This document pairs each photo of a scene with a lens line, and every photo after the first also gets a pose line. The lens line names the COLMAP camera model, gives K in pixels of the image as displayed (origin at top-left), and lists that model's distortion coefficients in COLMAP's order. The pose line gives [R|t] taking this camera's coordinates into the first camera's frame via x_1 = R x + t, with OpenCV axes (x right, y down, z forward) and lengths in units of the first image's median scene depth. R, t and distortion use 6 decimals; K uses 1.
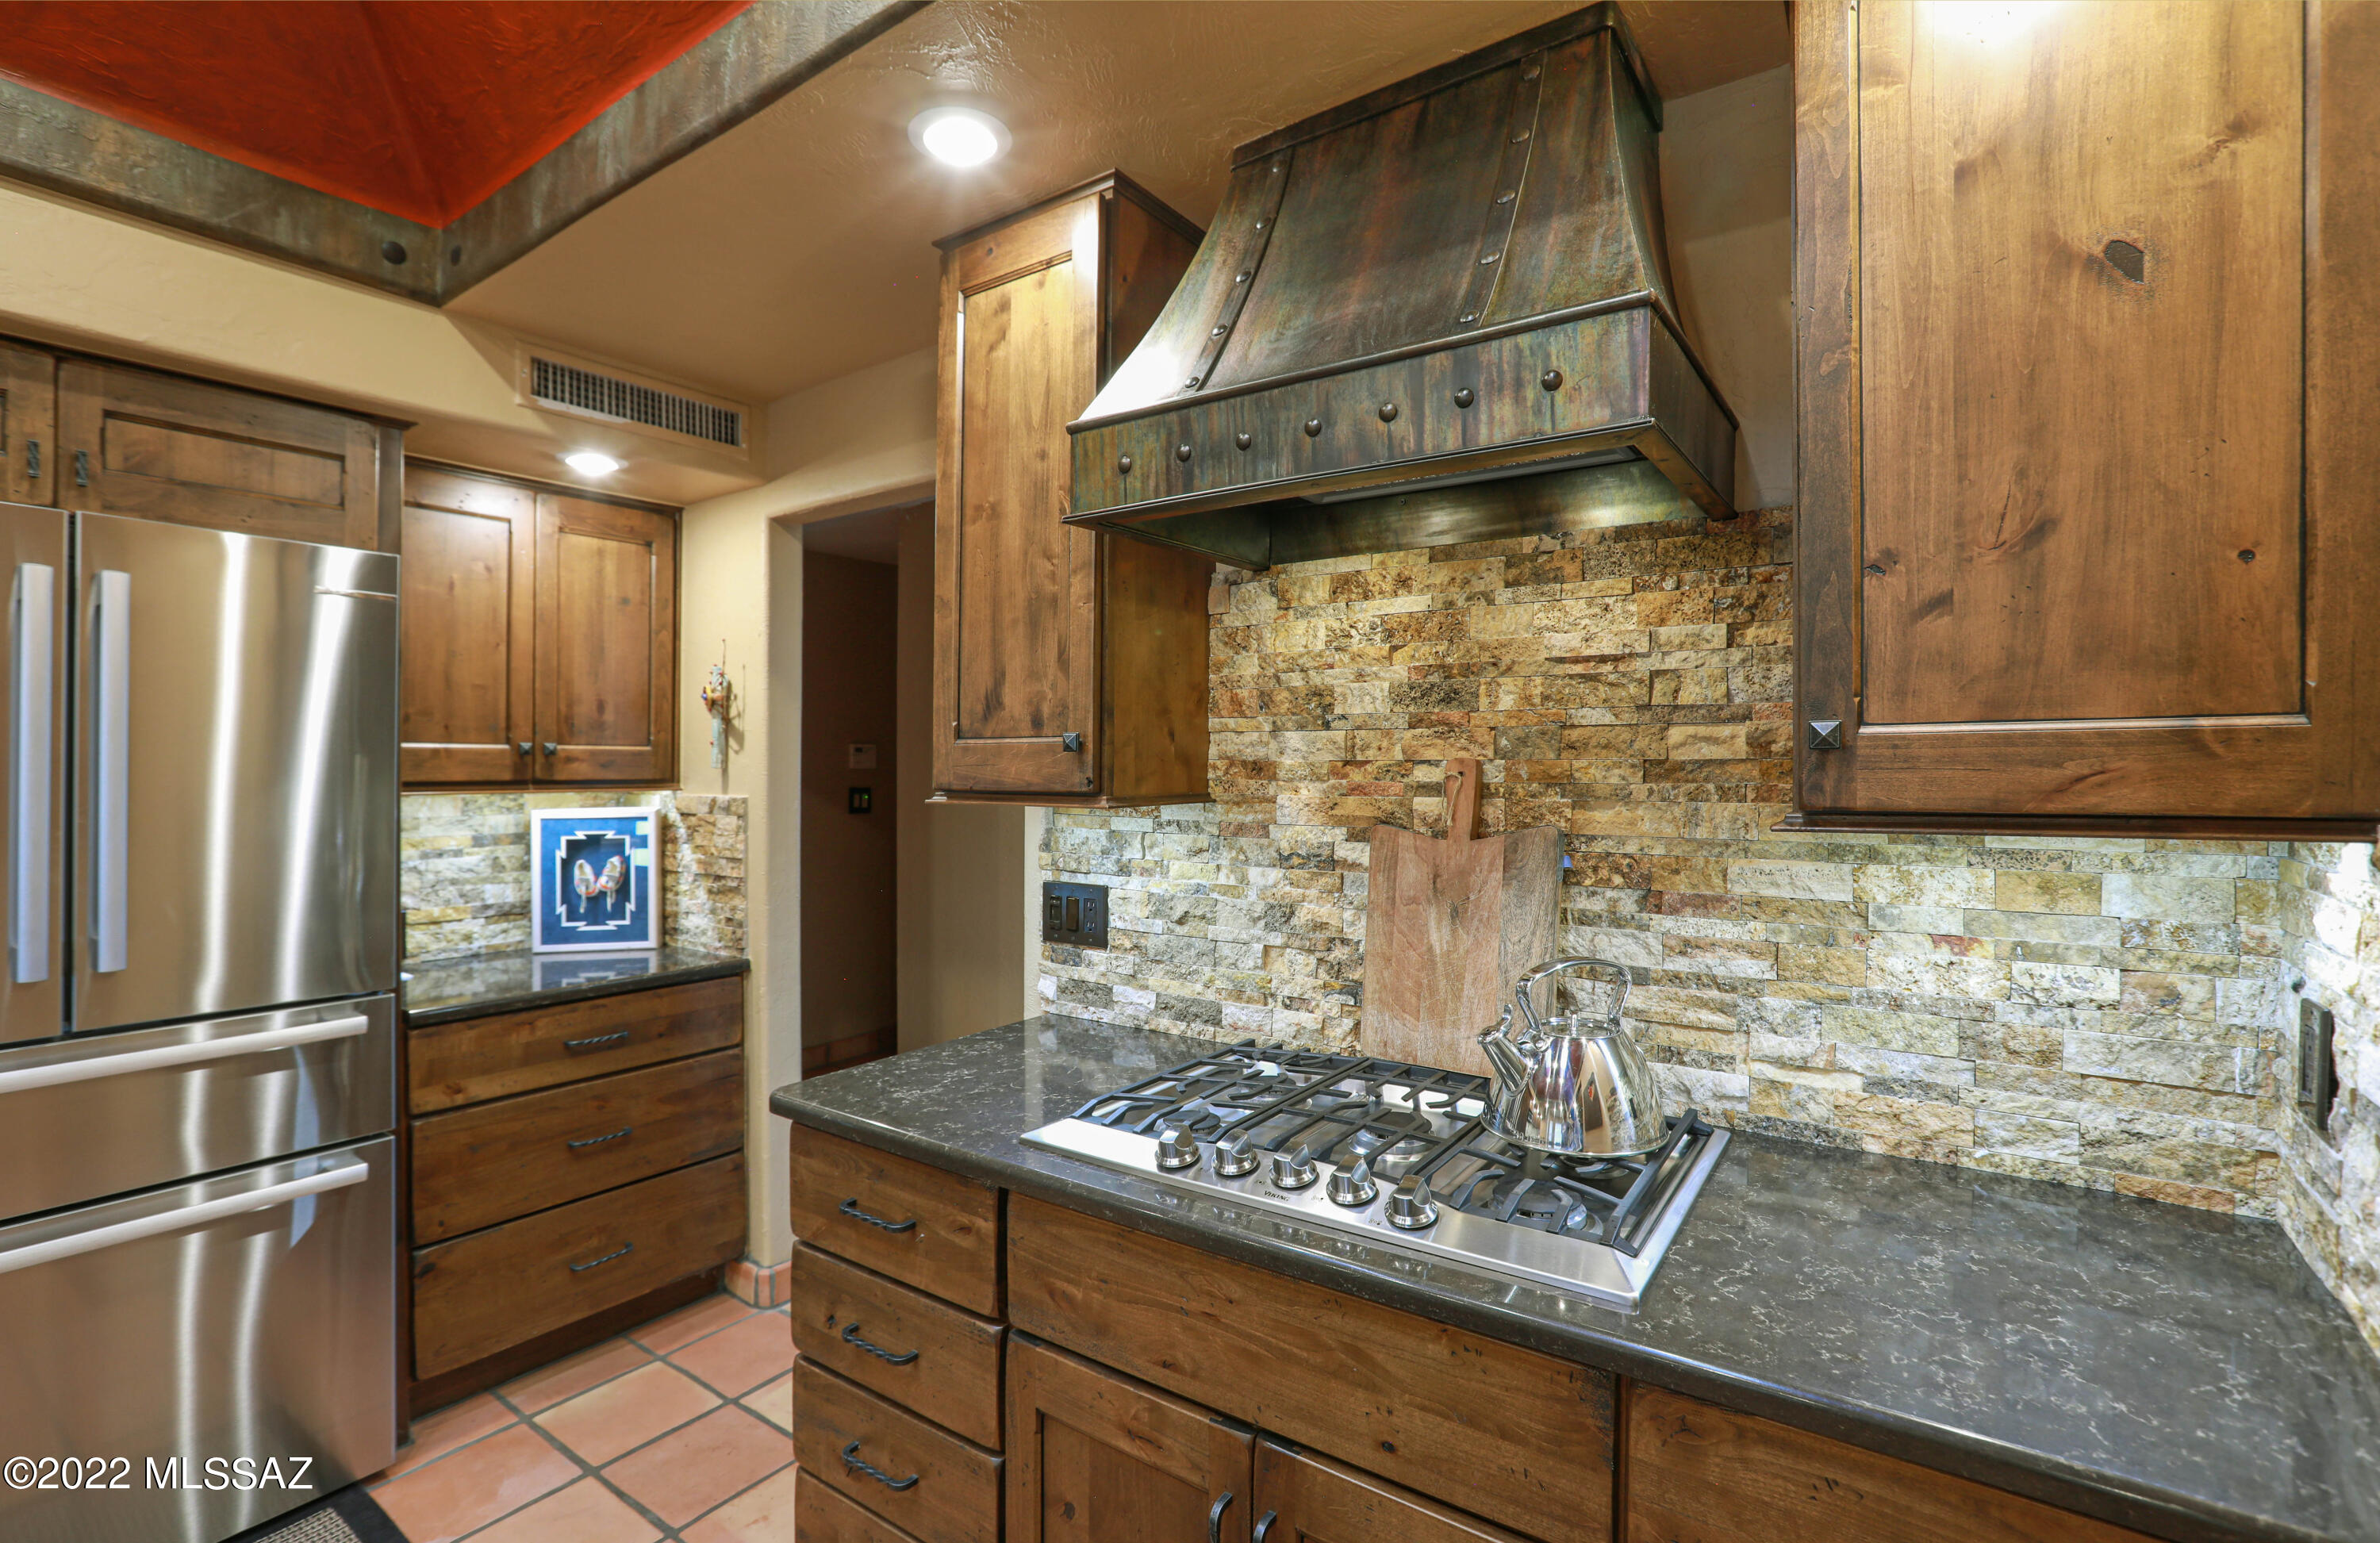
lens RADIAL K [[1074.8, 0, 1190.0], [0, 1074.8, 771.5], [0, 0, 1]] dist [-0.047898, 0.019236]
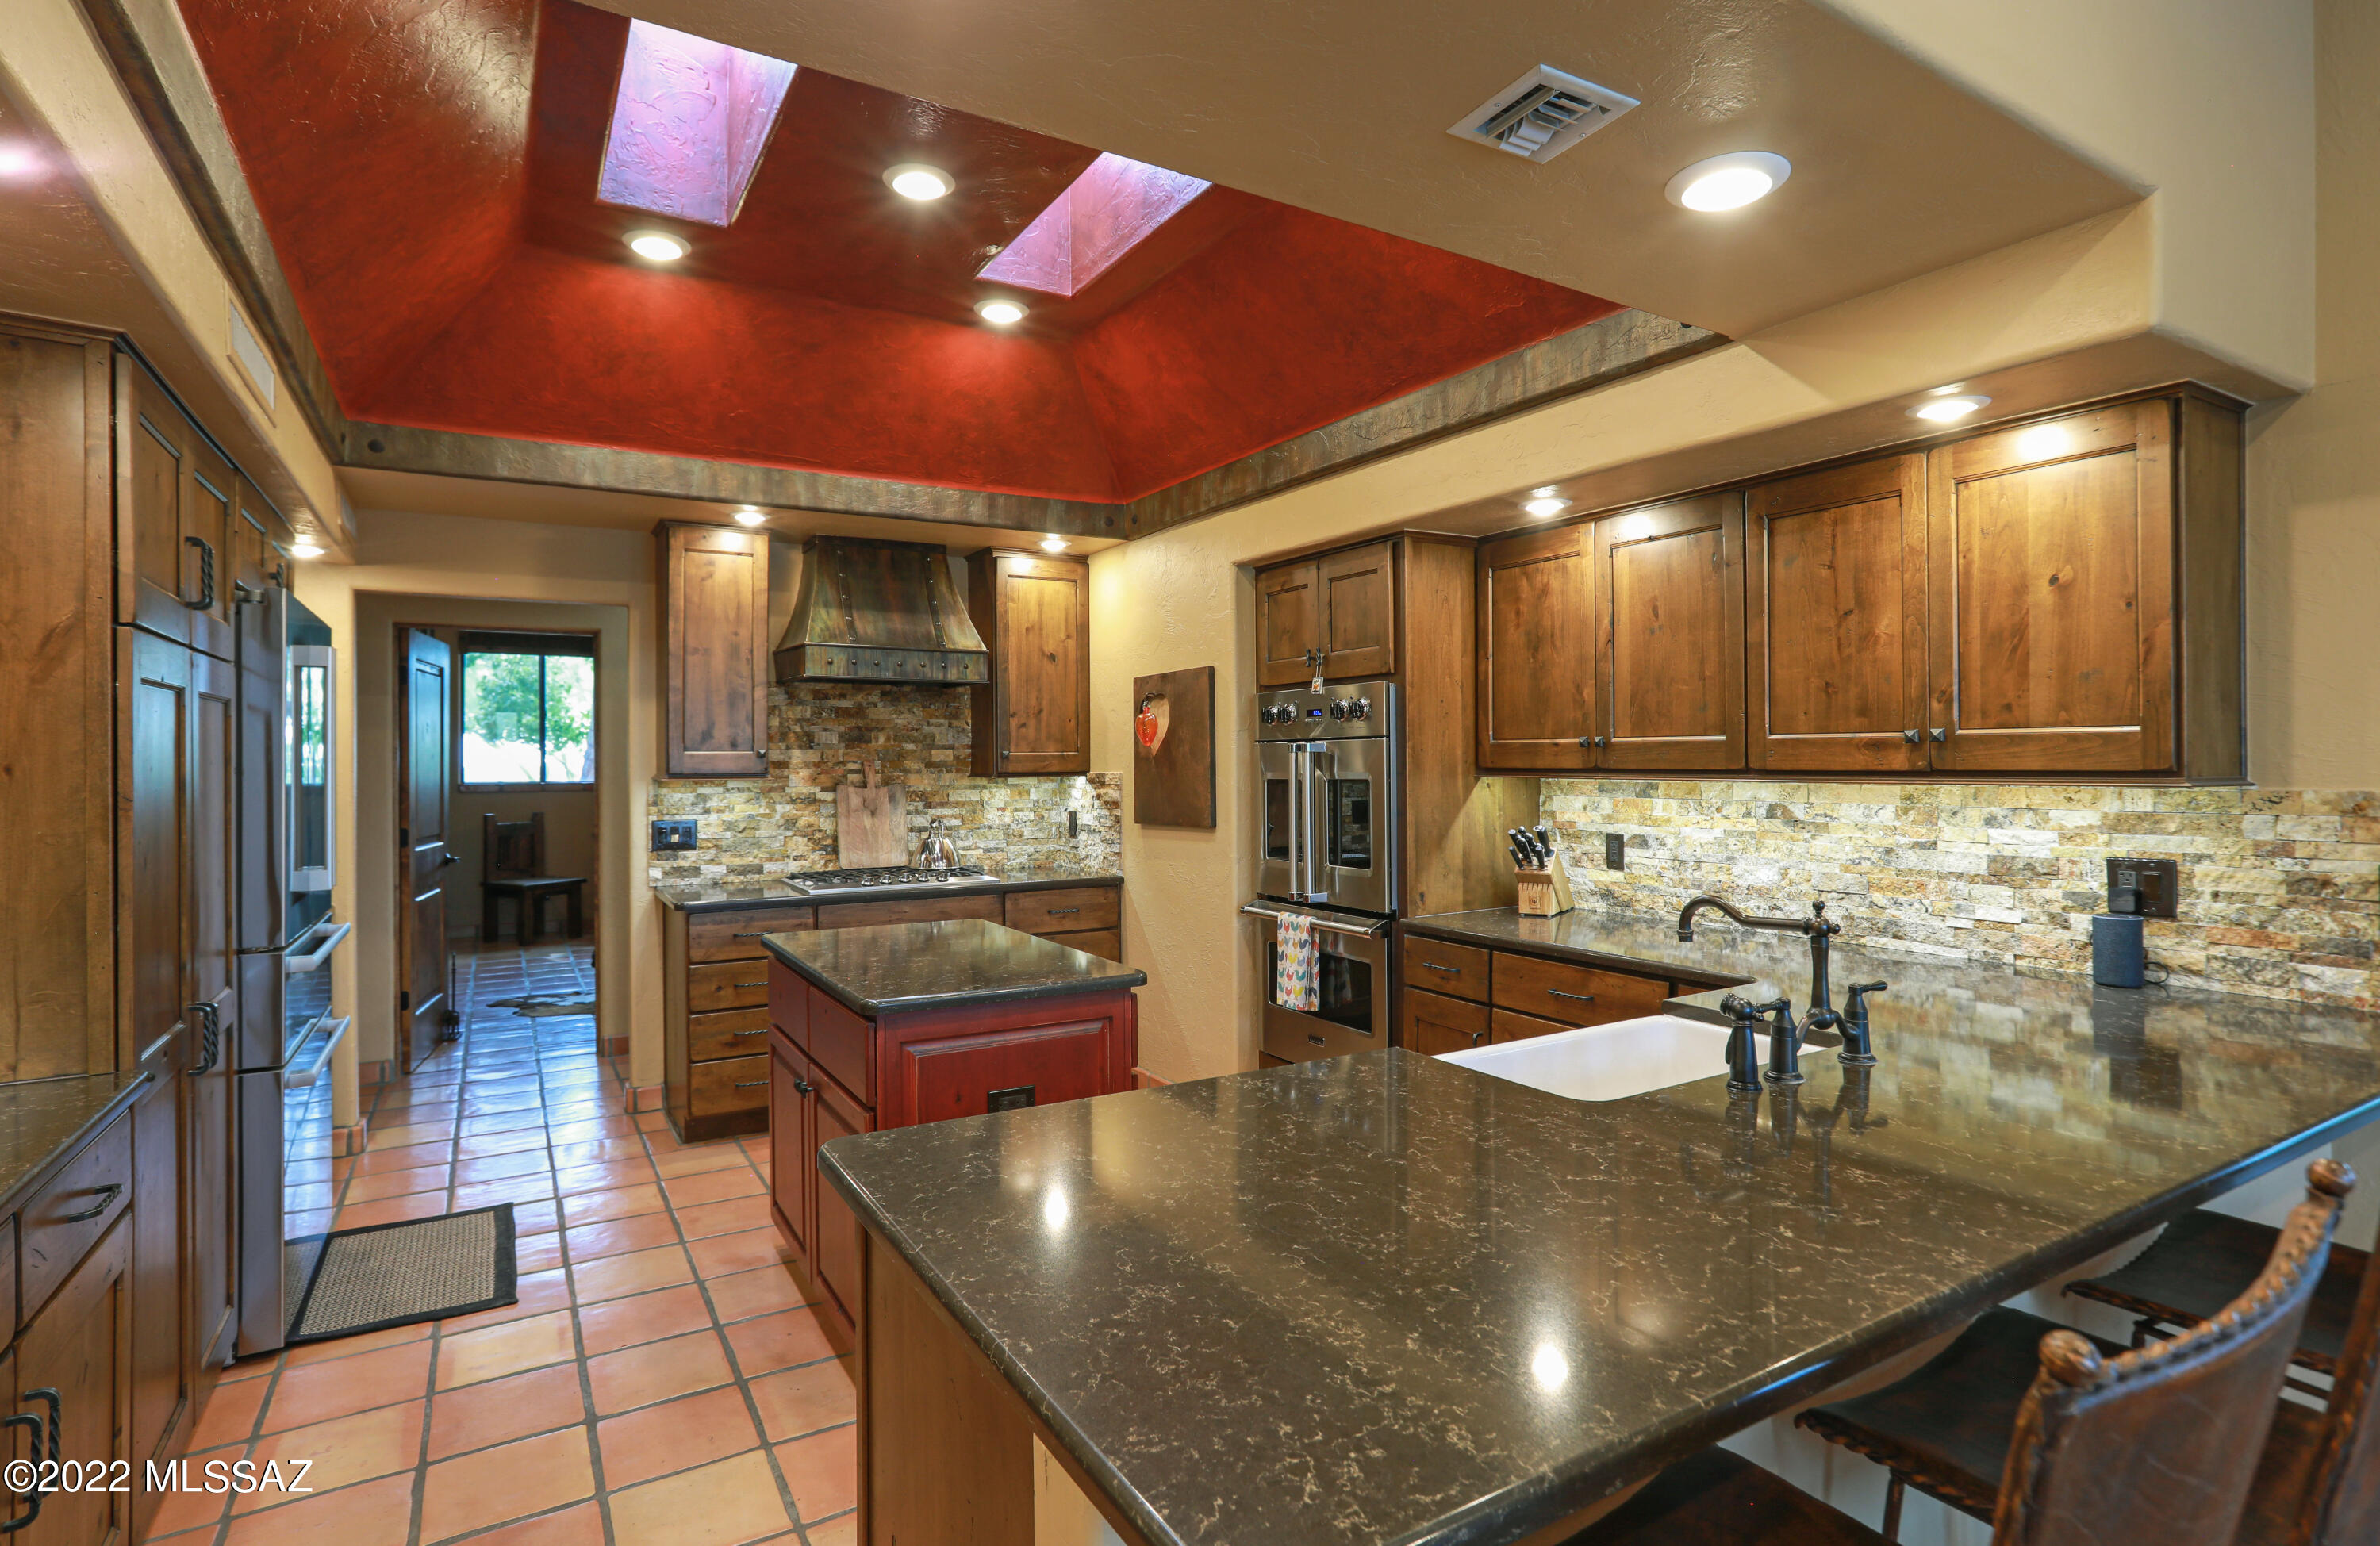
lens RADIAL K [[1153.7, 0, 1104.3], [0, 1153.7, 766.2], [0, 0, 1]] dist [-0.000609, -0.000041]
pose [[0.477648, -0.003535, 0.878544, -1.986914], [0.009663, 0.999953, -0.001230, 0.012485], [-0.878498, 0.009077, 0.477660, -0.944175]]
